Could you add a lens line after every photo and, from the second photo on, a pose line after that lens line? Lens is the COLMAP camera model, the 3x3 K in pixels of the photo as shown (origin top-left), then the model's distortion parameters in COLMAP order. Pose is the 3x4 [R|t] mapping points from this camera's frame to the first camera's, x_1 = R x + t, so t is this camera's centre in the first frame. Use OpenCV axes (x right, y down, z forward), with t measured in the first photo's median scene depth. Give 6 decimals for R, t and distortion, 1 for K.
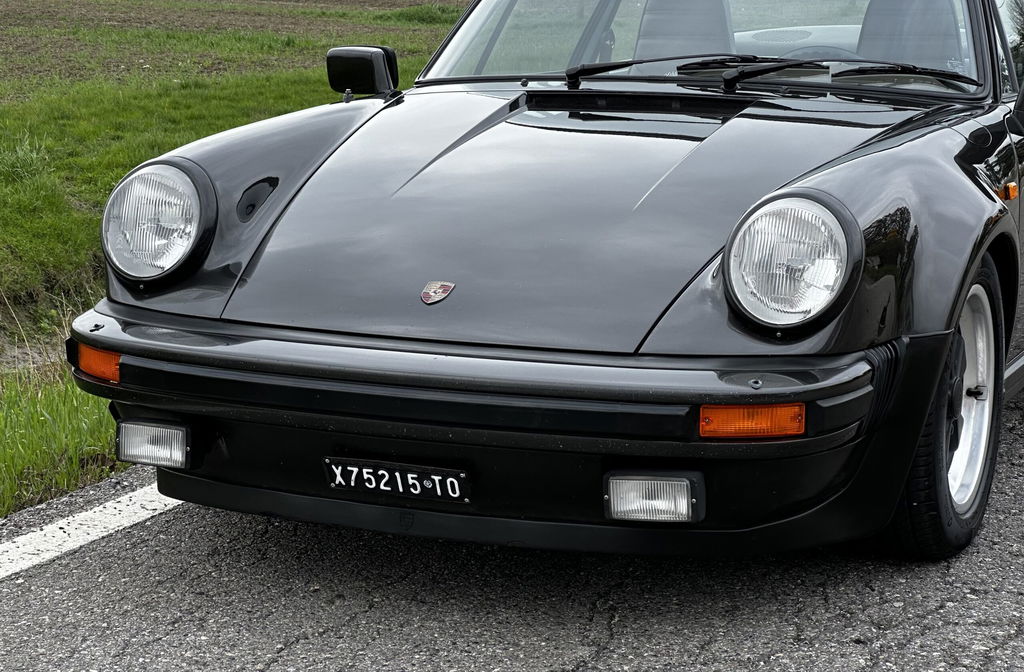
lens RADIAL K [[2404.2, 0, 515.8], [0, 2404.2, 369.2], [0, 0, 1]] dist [0.264856, 0.000000]
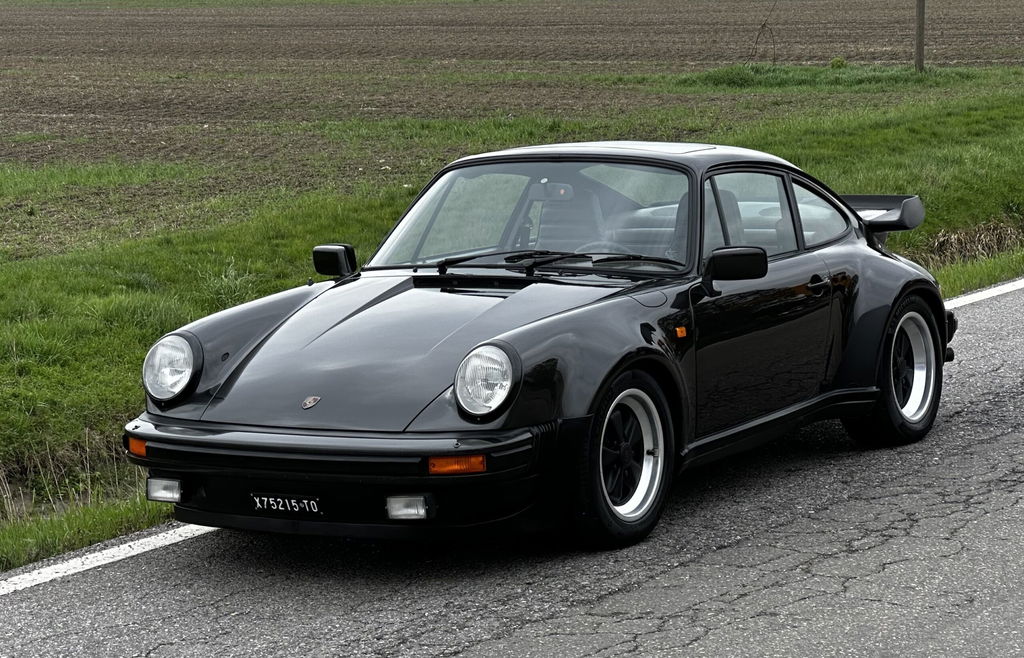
lens RADIAL K [[3359.5, 0, 510.8], [0, 3359.5, 331.2], [0, 0, 1]] dist [0.073238, 0.000000]
pose [[0.988526, -0.032643, -0.147482, 0.452557], [0.024480, 0.998084, -0.056828, 0.057639], [0.149054, 0.052566, 0.987431, -1.370838]]
